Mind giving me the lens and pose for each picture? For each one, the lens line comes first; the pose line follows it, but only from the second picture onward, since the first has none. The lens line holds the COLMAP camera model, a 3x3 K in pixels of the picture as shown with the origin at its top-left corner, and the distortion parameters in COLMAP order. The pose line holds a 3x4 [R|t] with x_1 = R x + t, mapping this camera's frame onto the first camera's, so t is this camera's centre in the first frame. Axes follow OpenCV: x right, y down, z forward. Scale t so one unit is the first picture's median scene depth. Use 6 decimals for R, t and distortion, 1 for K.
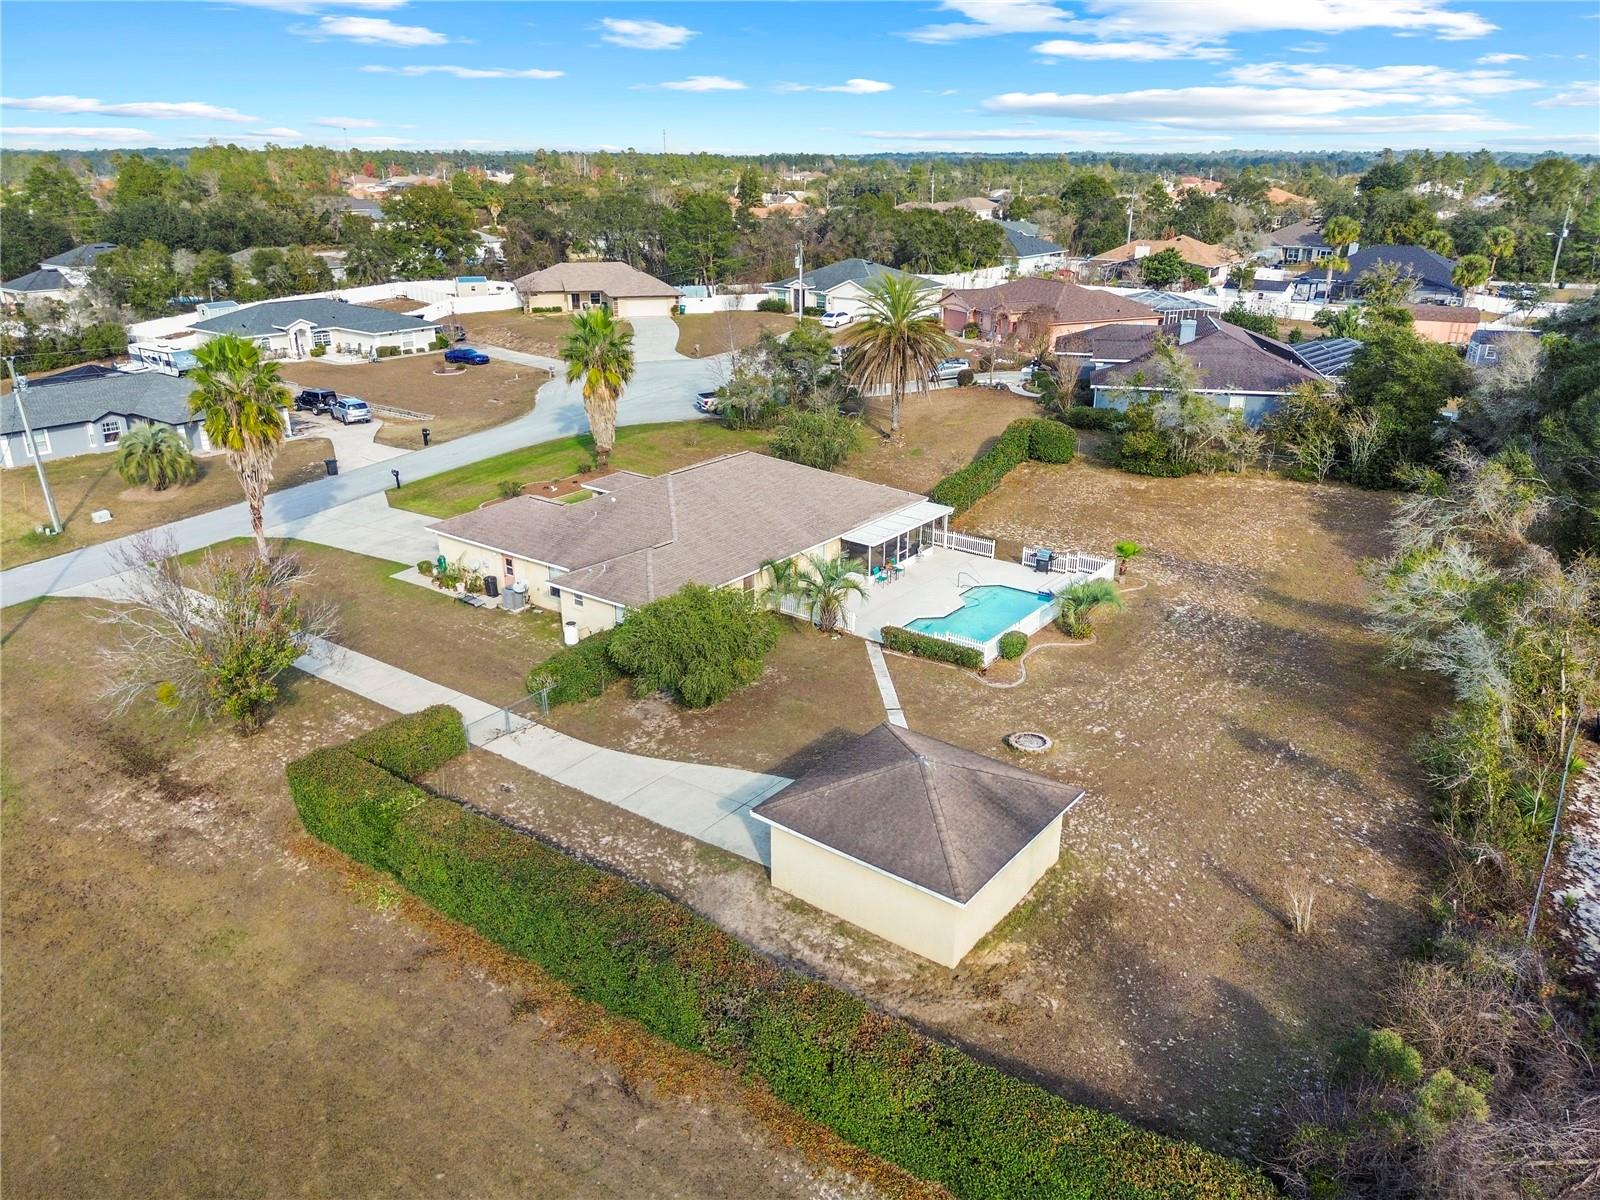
lens RADIAL K [[1140.9, 0, 797.1], [0, 1140.9, 593.4], [0, 0, 1]] dist [0.059264, -0.049150]
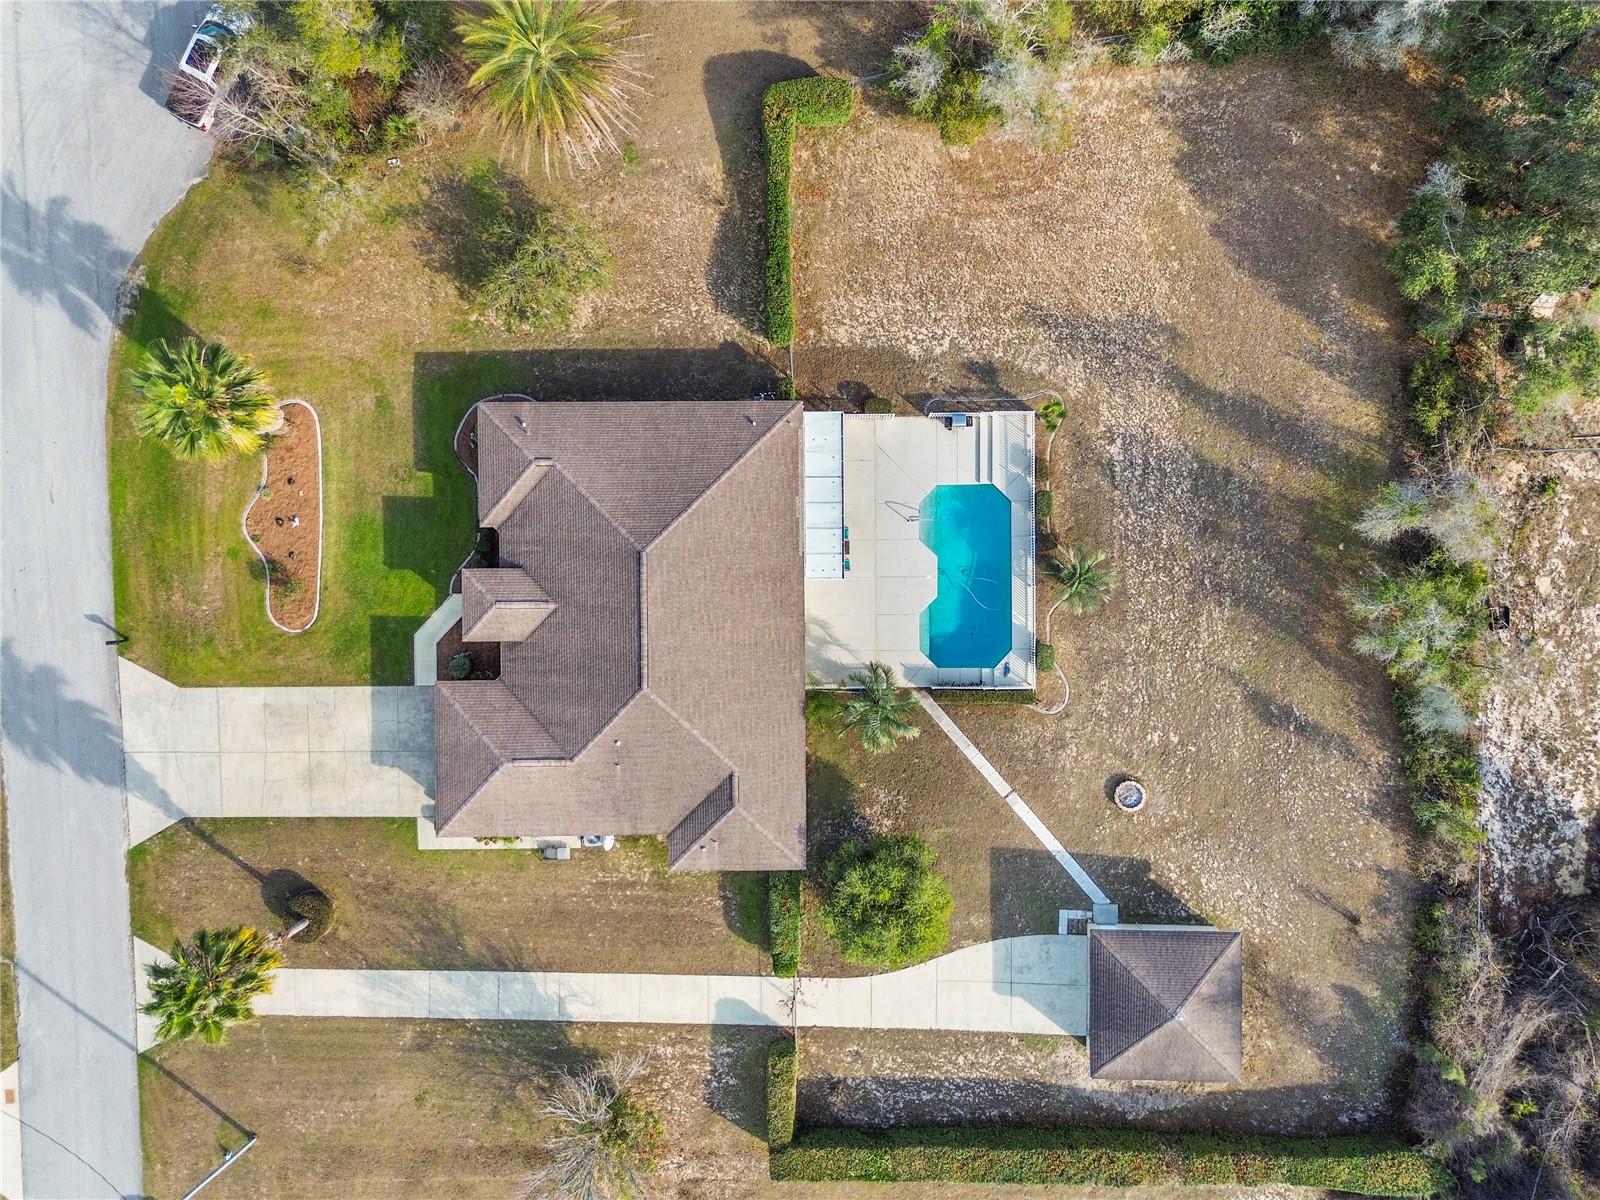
lens RADIAL K [[1140.9, 0, 797.1], [0, 1140.9, 593.4], [0, 0, 1]] dist [0.059264, -0.049150]
pose [[0.792789, -0.609070, -0.022775, 0.064095], [0.230735, 0.265328, 0.936142, -1.199863], [-0.564134, -0.747418, 0.350883, 0.858933]]
